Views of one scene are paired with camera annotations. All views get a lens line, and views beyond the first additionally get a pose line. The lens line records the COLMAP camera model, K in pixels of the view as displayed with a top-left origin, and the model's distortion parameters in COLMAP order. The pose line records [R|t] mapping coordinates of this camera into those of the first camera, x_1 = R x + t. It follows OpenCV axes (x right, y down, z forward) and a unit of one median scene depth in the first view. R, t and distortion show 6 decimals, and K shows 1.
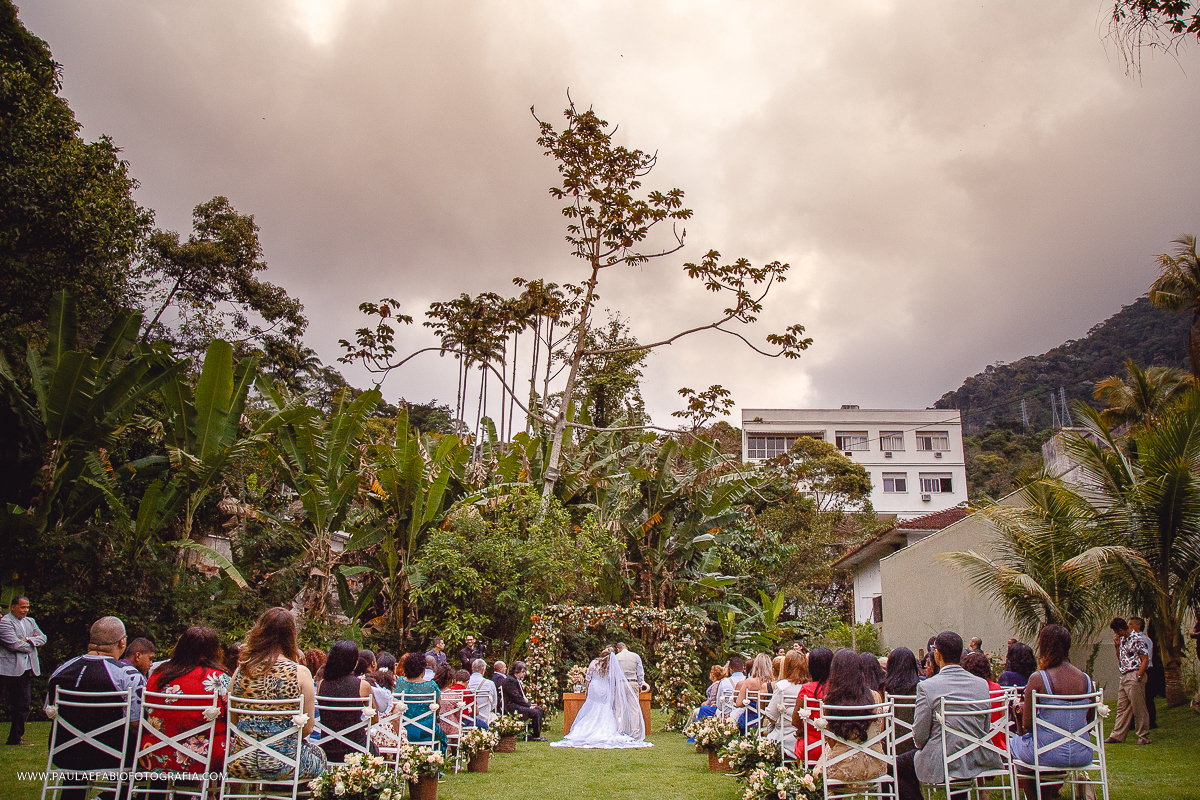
lens RADIAL K [[865.0, 0, 639.7], [0, 865.0, 400.0], [0, 0, 1]] dist [-0.116075, 0.002420]
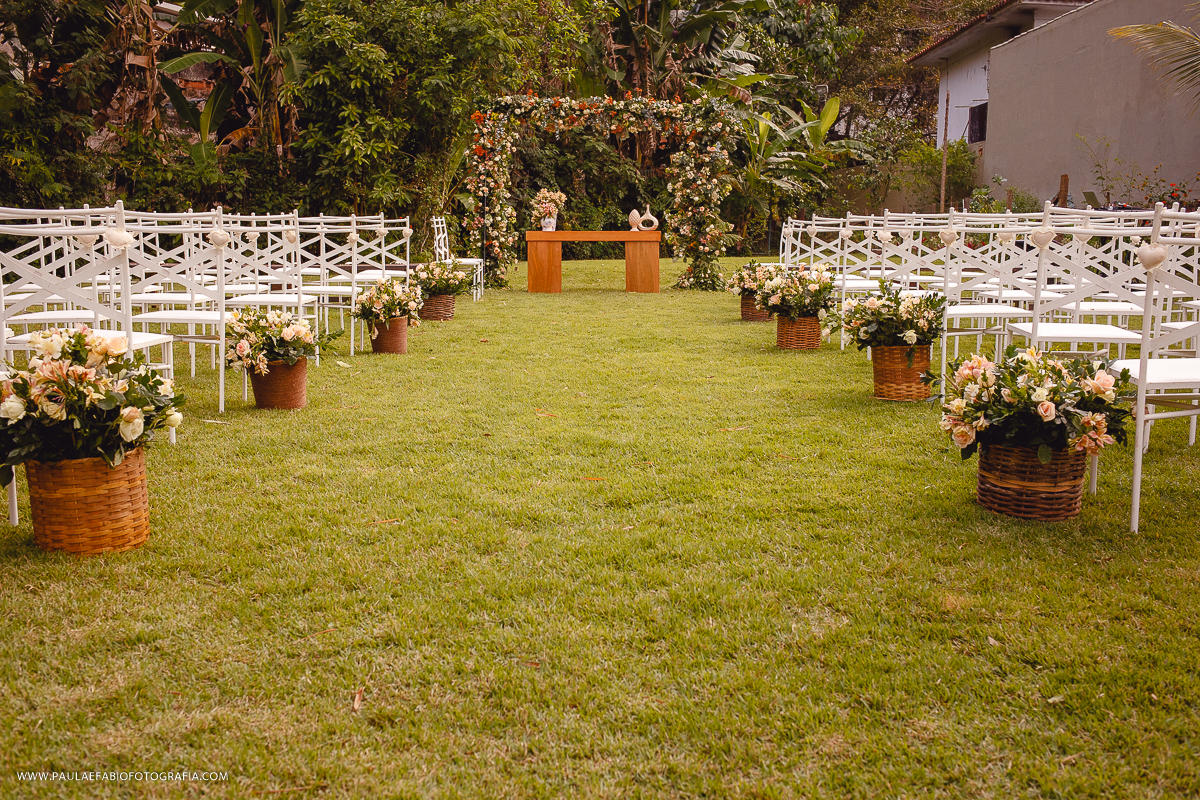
lens RADIAL K [[1212.9, 0, 600.0], [0, 1212.9, 400.0], [0, 0, 1]] dist [0.005405, 0.003371]
pose [[0.999769, 0.001657, -0.021423, -0.010535], [0.008054, 0.895431, 0.445127, 0.038504], [0.019921, -0.445197, 0.895211, 0.092260]]
